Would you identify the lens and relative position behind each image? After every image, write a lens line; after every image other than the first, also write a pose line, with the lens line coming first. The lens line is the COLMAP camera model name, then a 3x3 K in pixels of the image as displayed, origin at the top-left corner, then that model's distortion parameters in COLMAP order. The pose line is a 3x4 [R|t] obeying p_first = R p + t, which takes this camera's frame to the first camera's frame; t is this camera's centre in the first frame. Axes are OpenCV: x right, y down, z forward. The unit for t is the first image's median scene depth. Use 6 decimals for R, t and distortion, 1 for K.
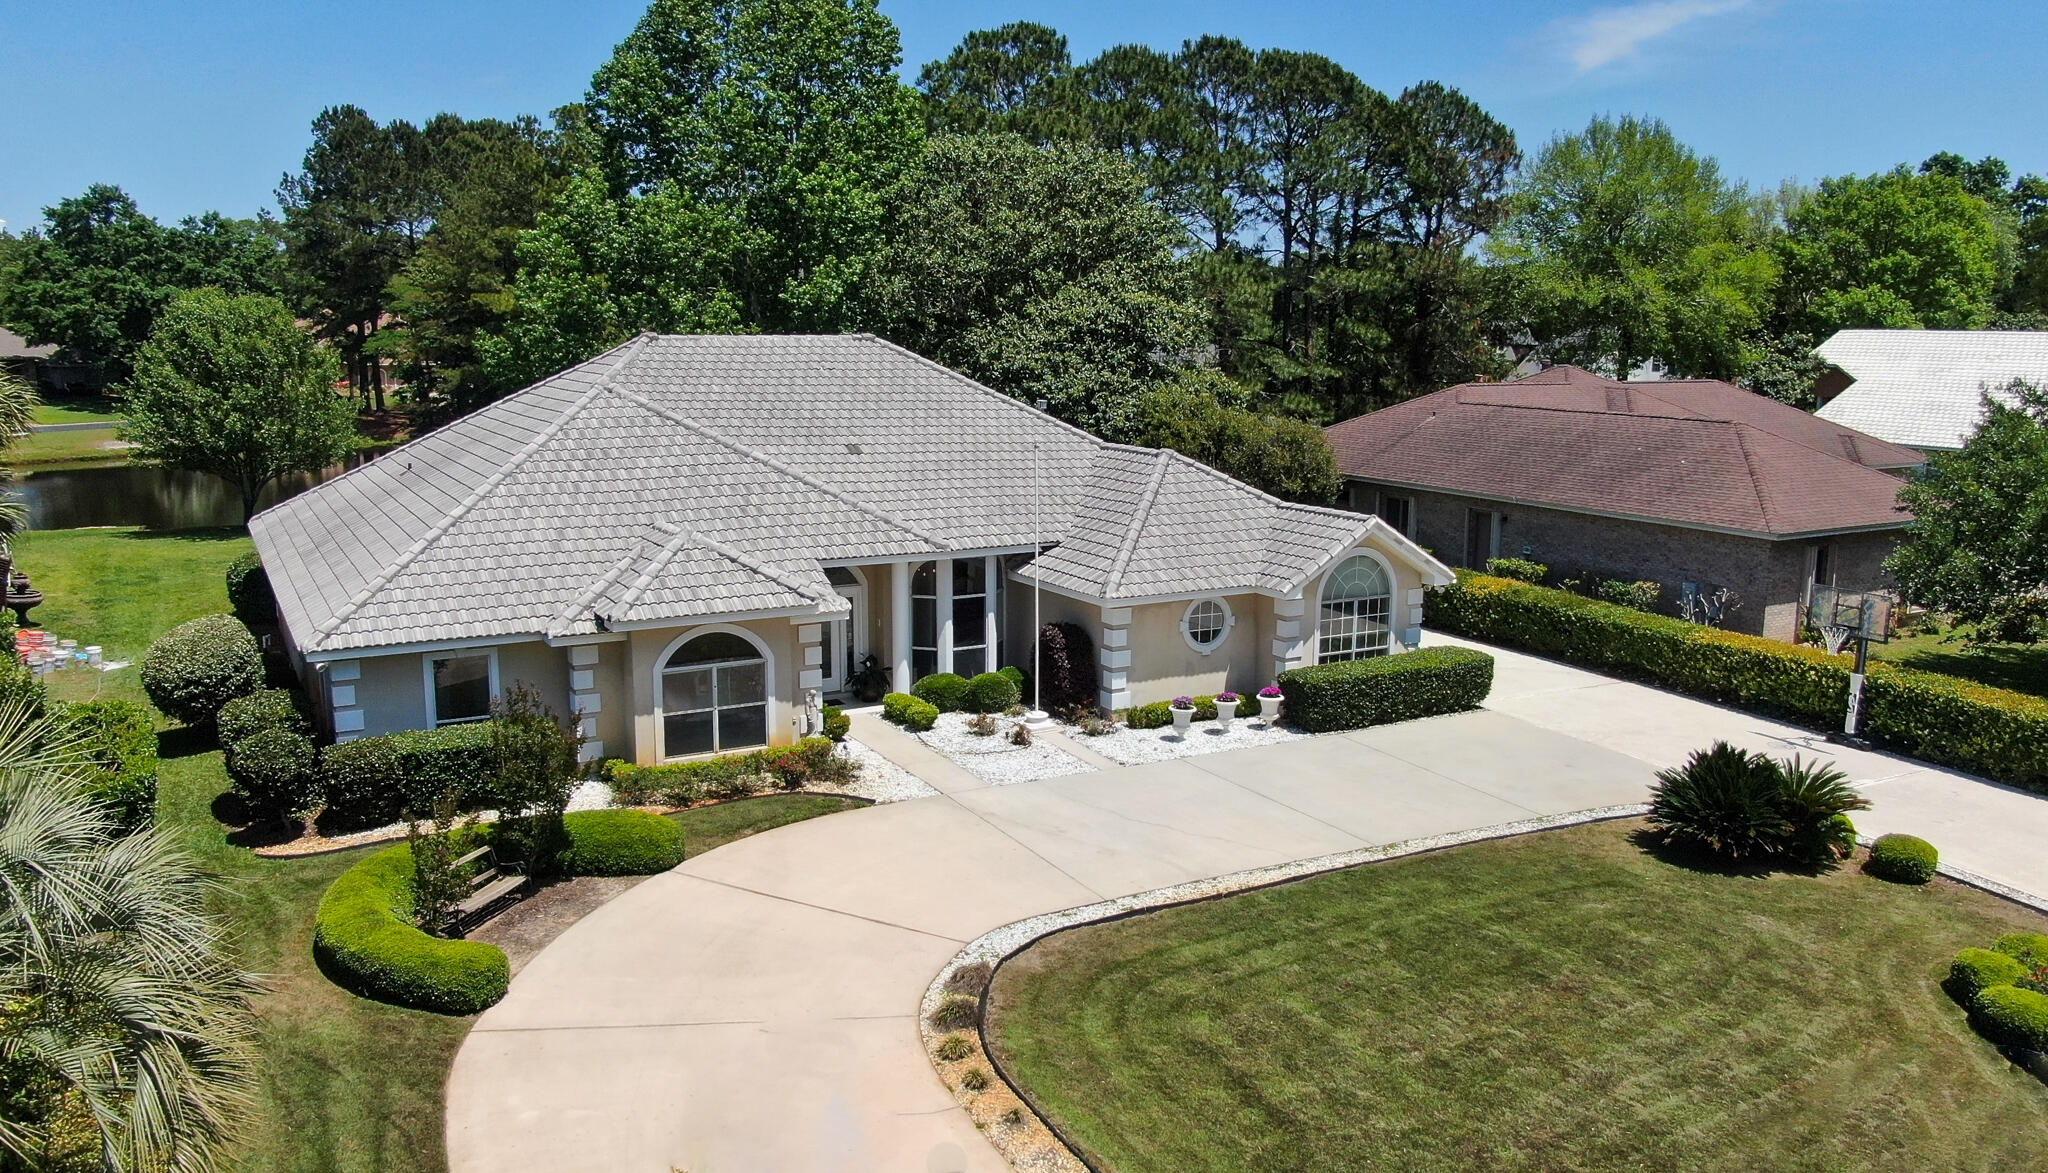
lens RADIAL K [[1533.1, 0, 1041.8], [0, 1533.1, 583.0], [0, 0, 1]] dist [-0.013320, 0.004882]
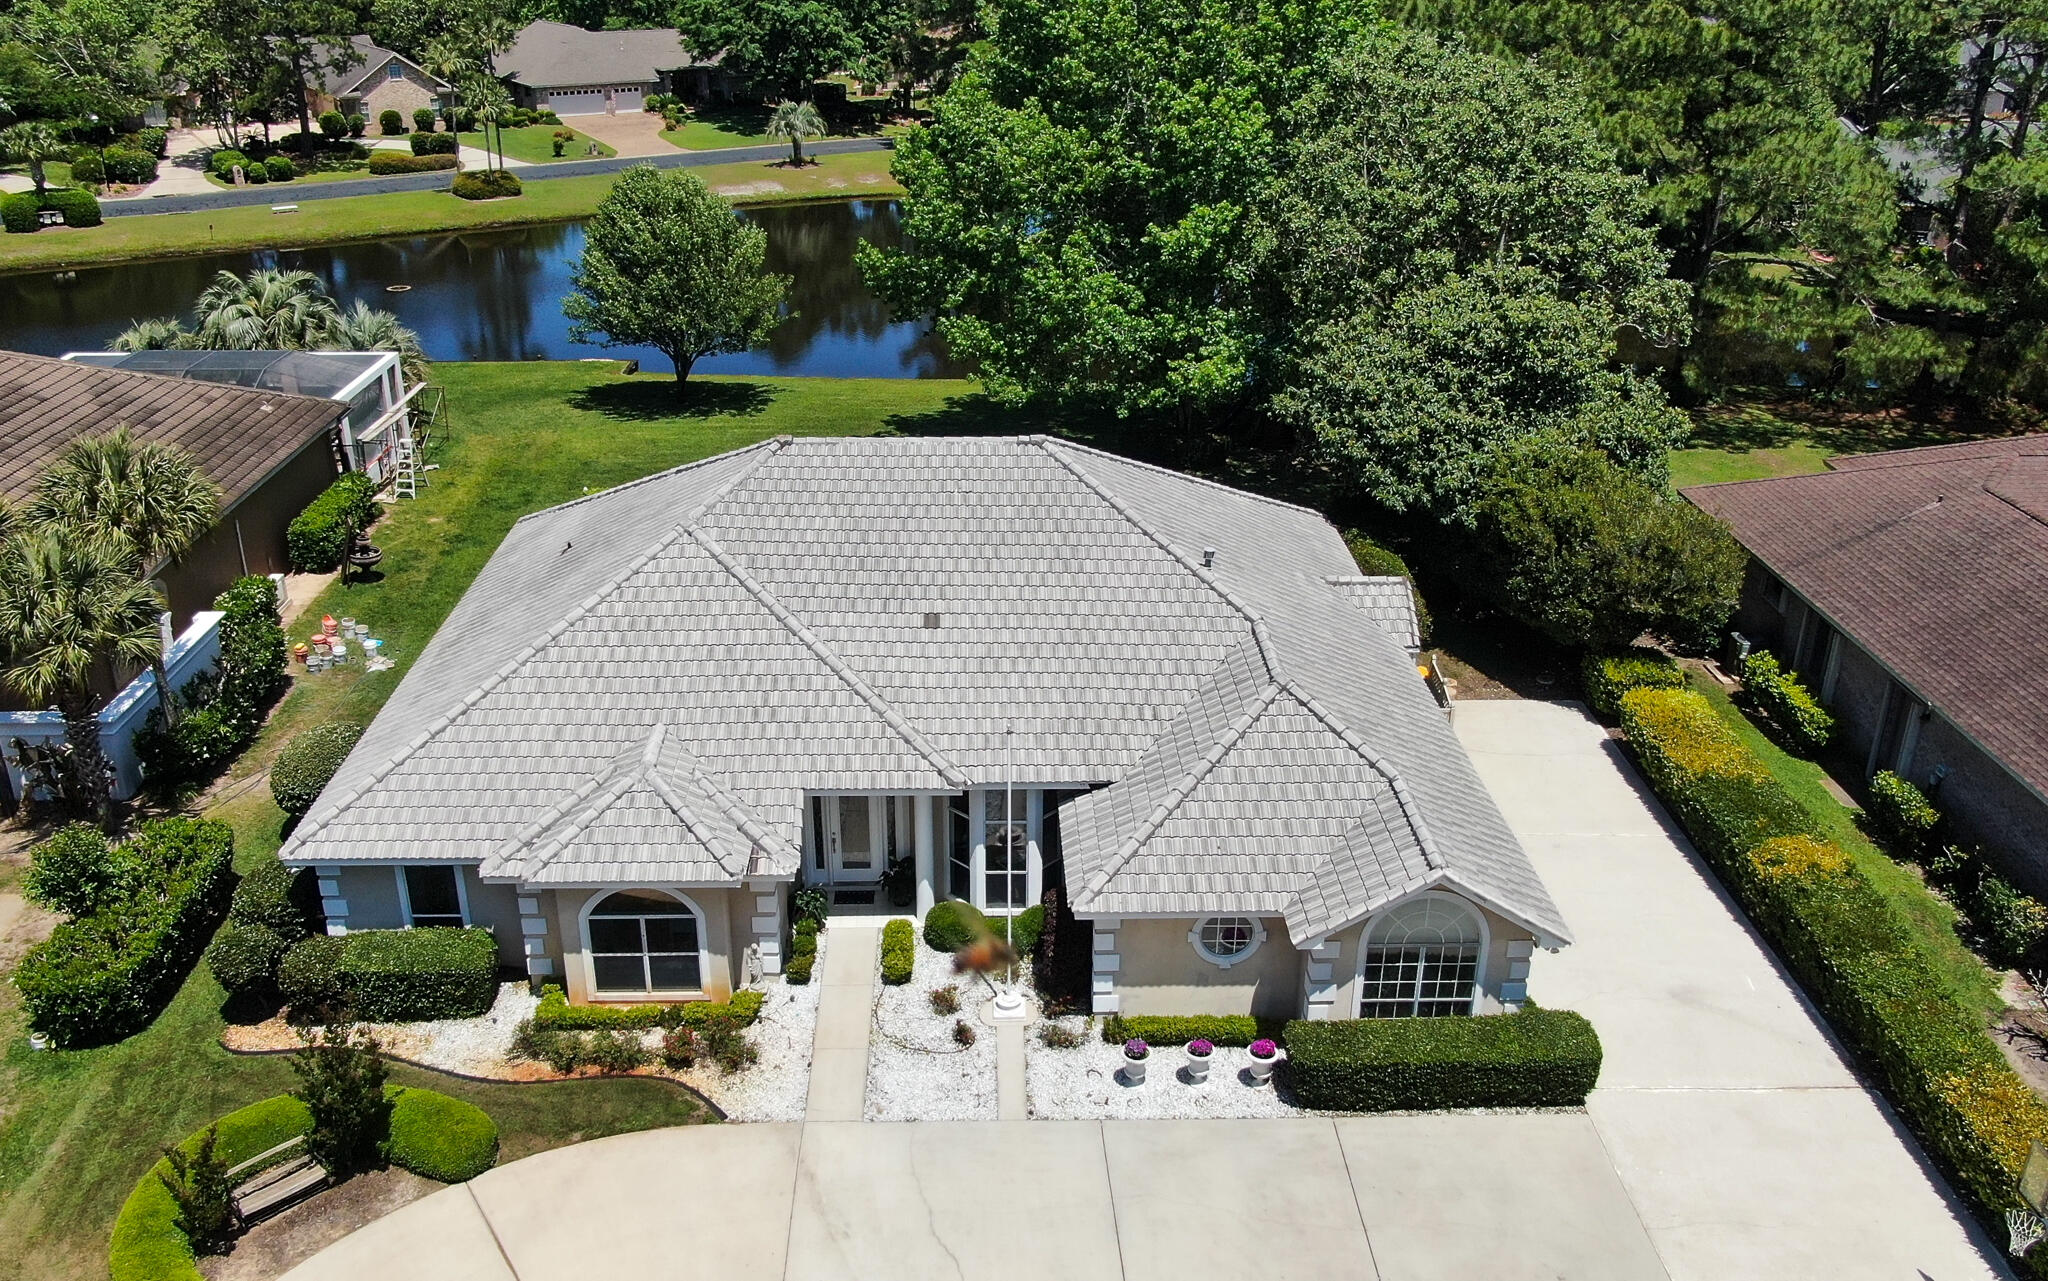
lens RADIAL K [[1678.5, 0, 1014.0], [0, 1678.5, 641.9], [0, 0, 1]] dist [-0.018300, -0.005084]
pose [[0.881178, 0.187923, -0.433831, 0.372261], [-0.077083, 0.962438, 0.260331, -0.357897], [0.466458, -0.195957, 0.862565, 0.184129]]
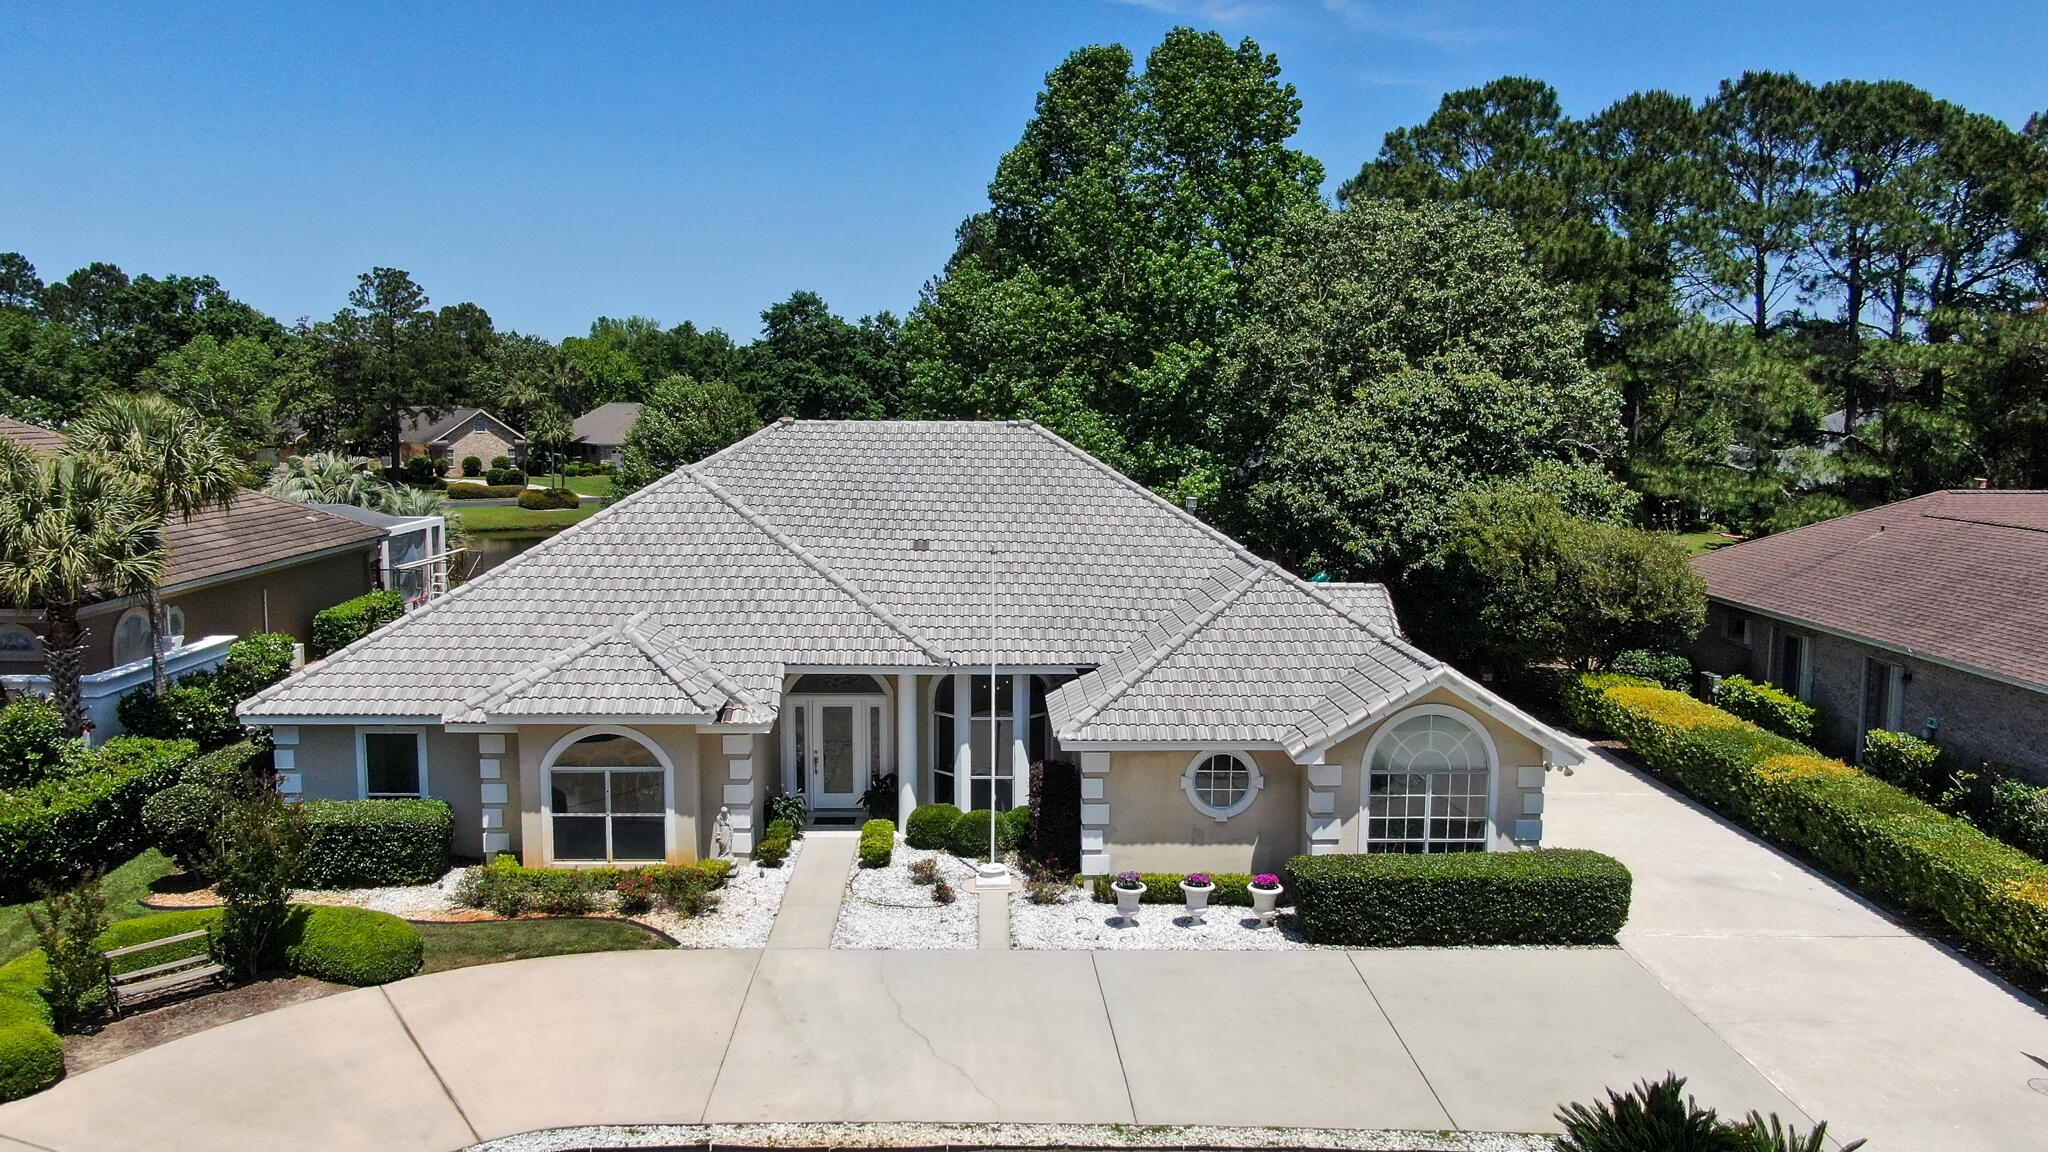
lens RADIAL K [[1504.9, 0, 1026.4], [0, 1504.9, 578.9], [0, 0, 1]] dist [-0.014420, -0.005216]
pose [[0.884133, 0.053750, -0.464133, 0.374618], [-0.079302, 0.996211, -0.035694, -0.042998], [0.460456, 0.068365, 0.885046, 0.252035]]
